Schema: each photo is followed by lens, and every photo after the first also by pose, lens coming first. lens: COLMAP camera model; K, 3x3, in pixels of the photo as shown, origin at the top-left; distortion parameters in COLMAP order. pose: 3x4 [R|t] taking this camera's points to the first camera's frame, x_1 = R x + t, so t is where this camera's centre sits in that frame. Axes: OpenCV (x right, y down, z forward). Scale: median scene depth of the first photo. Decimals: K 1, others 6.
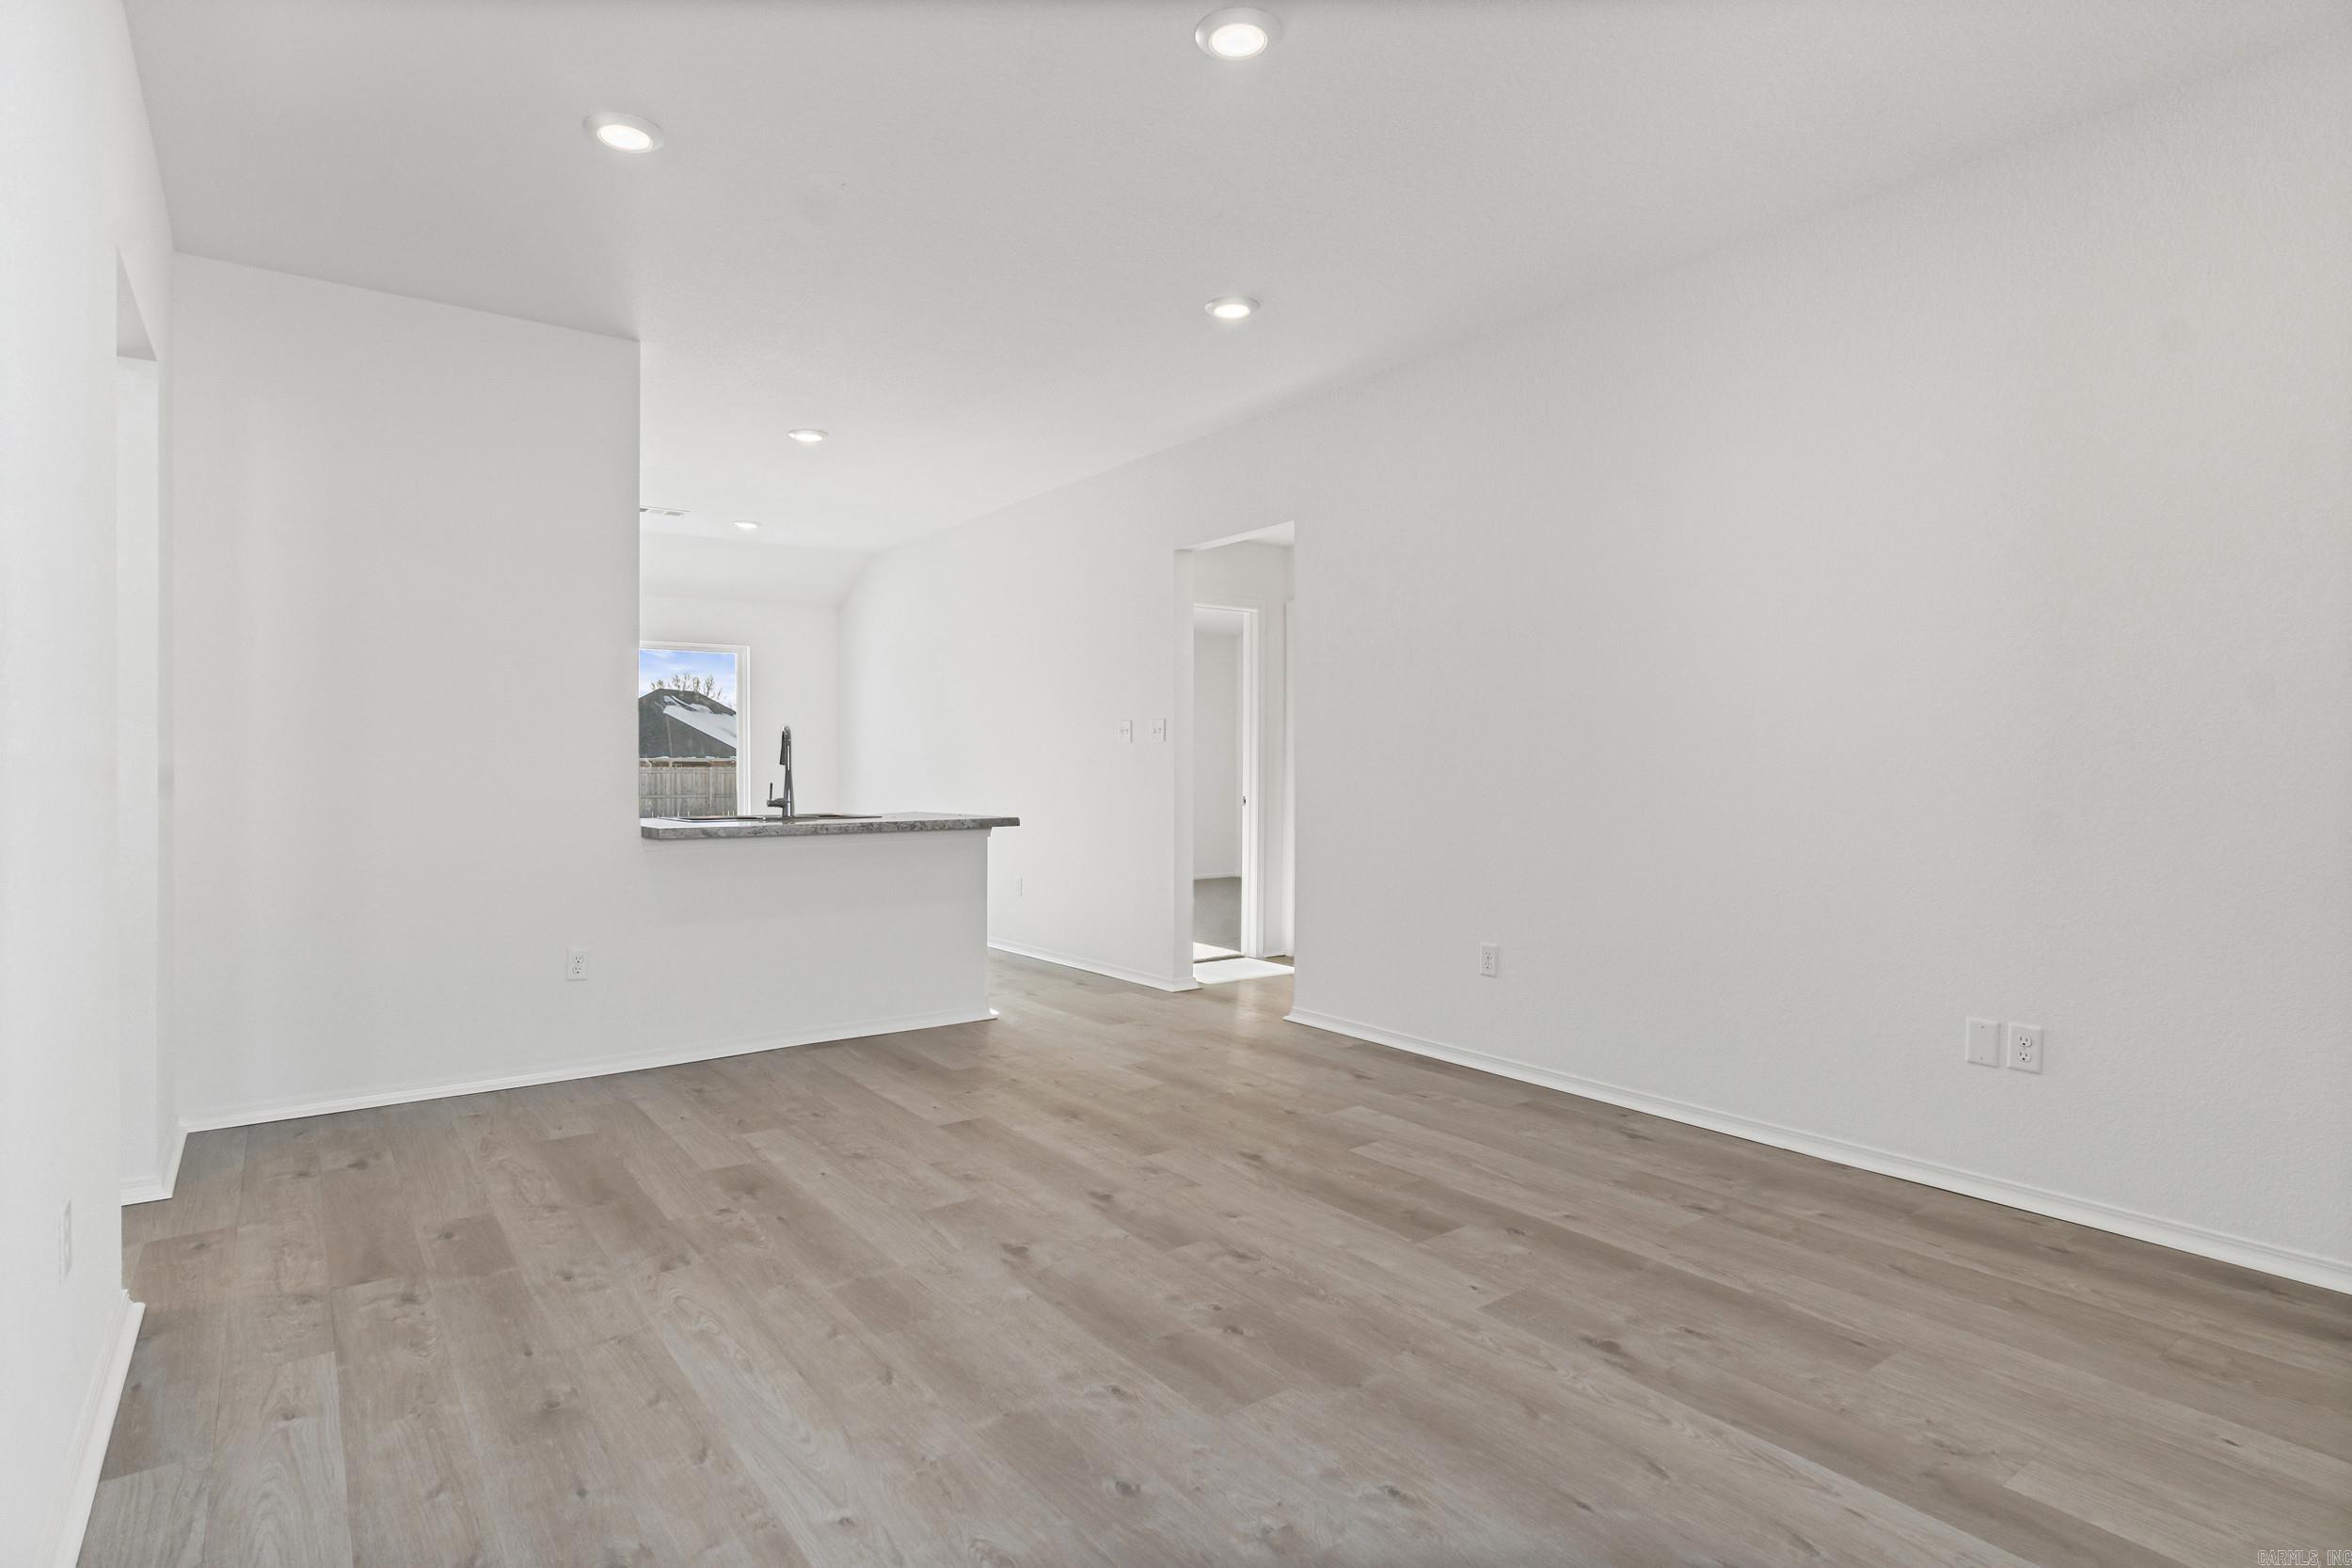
lens RADIAL K [[1205.5, 0, 1174.9], [0, 1205.5, 790.8], [0, 0, 1]] dist [-0.006871, 0.002495]
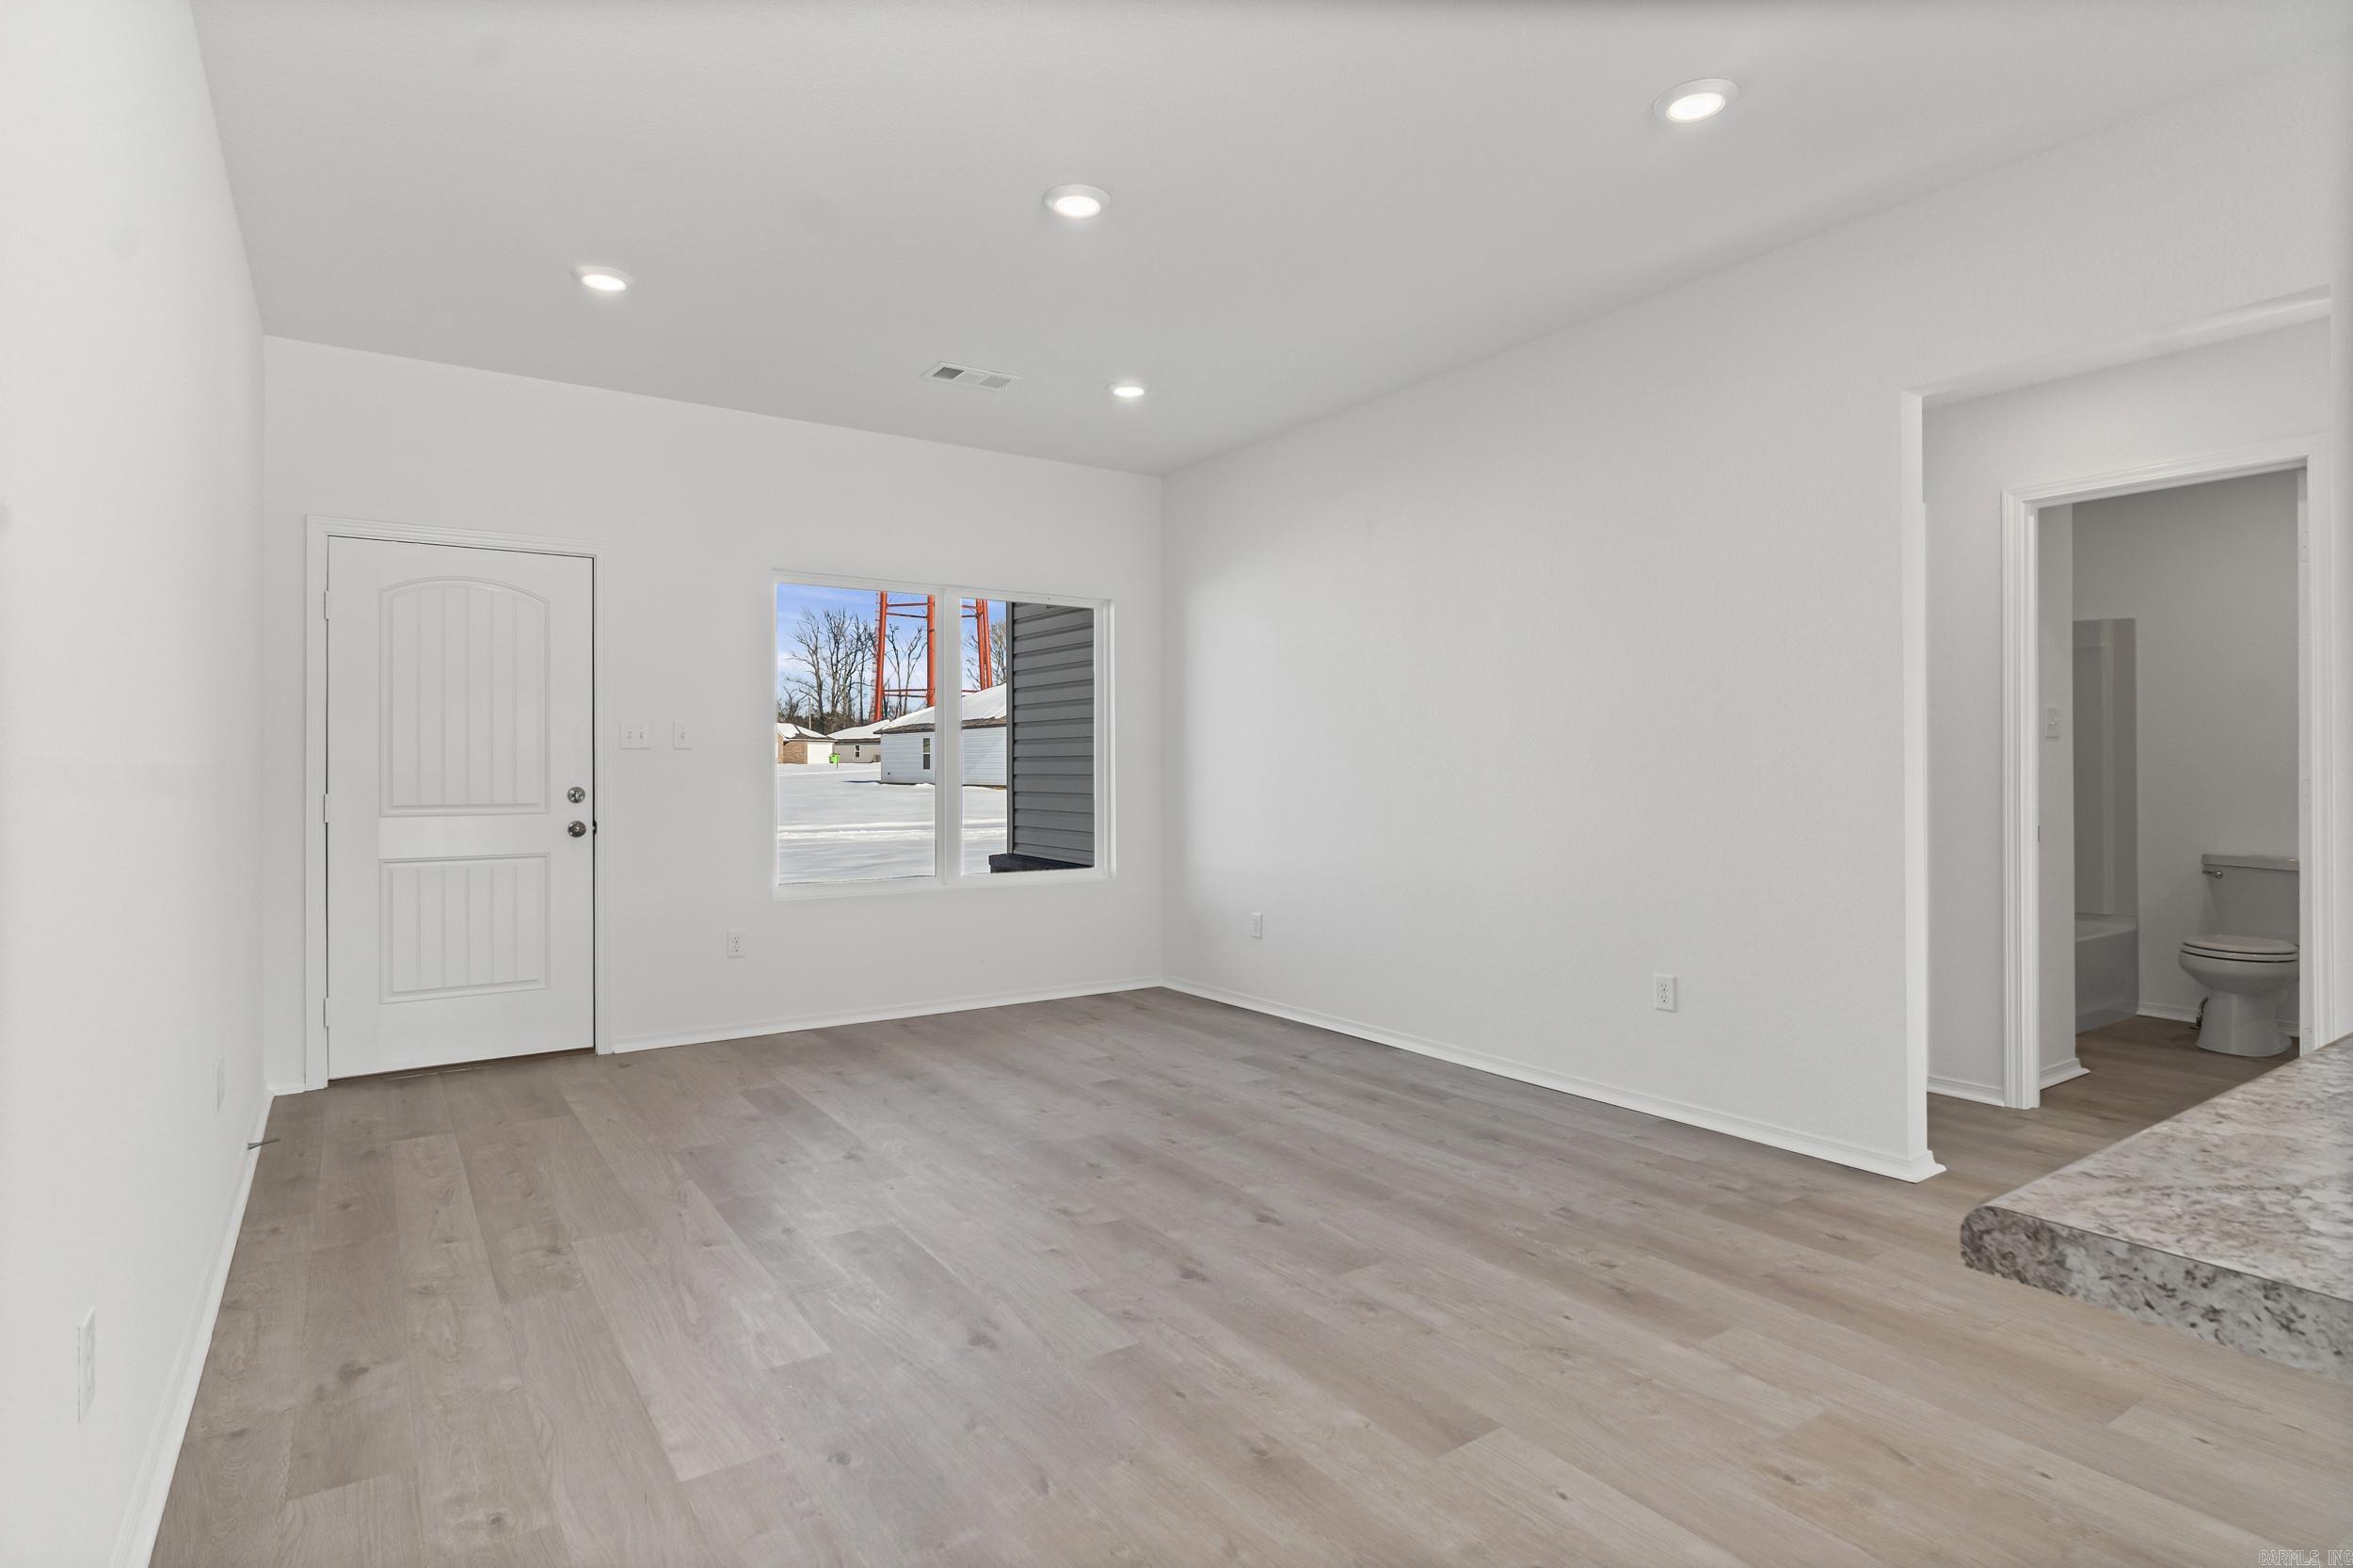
lens RADIAL K [[1206.1, 0, 1156.6], [0, 1206.1, 769.9], [0, 0, 1]] dist [-0.006871, 0.002495]
pose [[-0.998472, 0.005462, 0.054990, -0.090508], [0.006732, 0.999715, 0.022925, -0.048453], [-0.054849, 0.023260, -0.998224, 1.998958]]
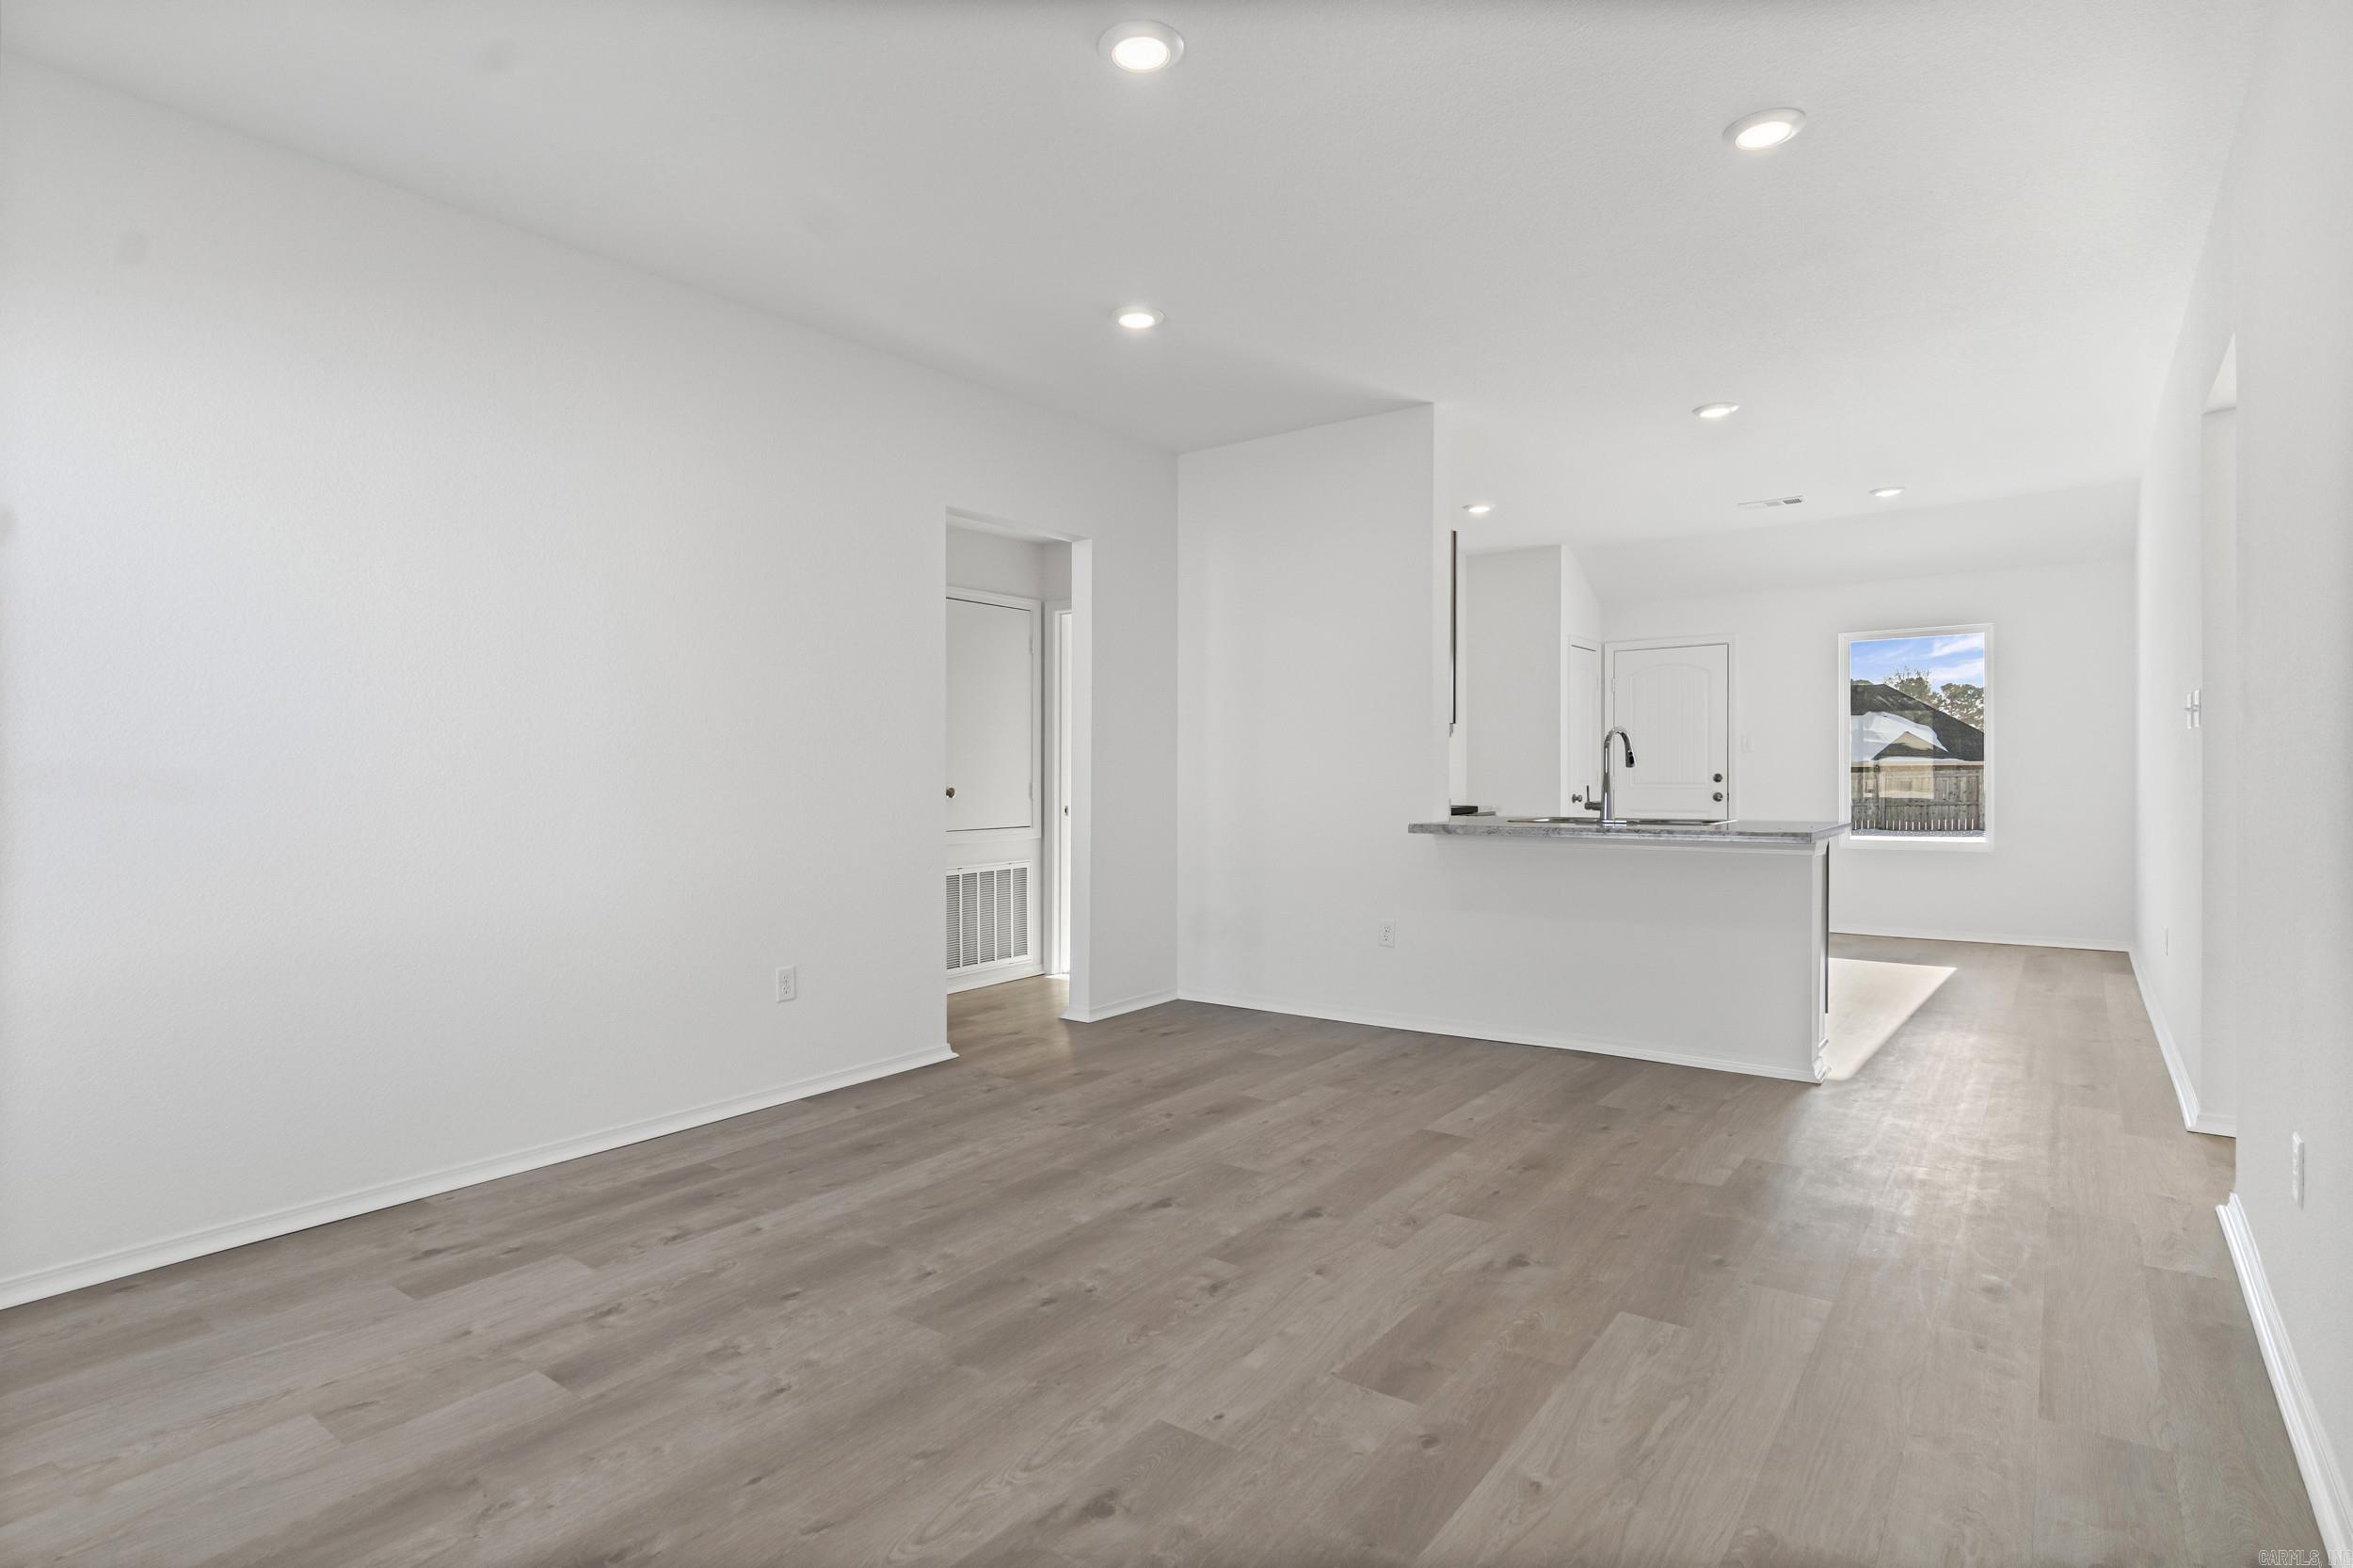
lens RADIAL K [[1206.1, 0, 1156.3], [0, 1206.1, 772.8], [0, 0, 1]] dist [-0.006871, 0.002495]
pose [[0.277511, 0.000295, -0.960722, 0.904087], [-0.014259, 0.999891, -0.003812, -0.013848], [0.960617, 0.014757, 0.277485, 0.650179]]
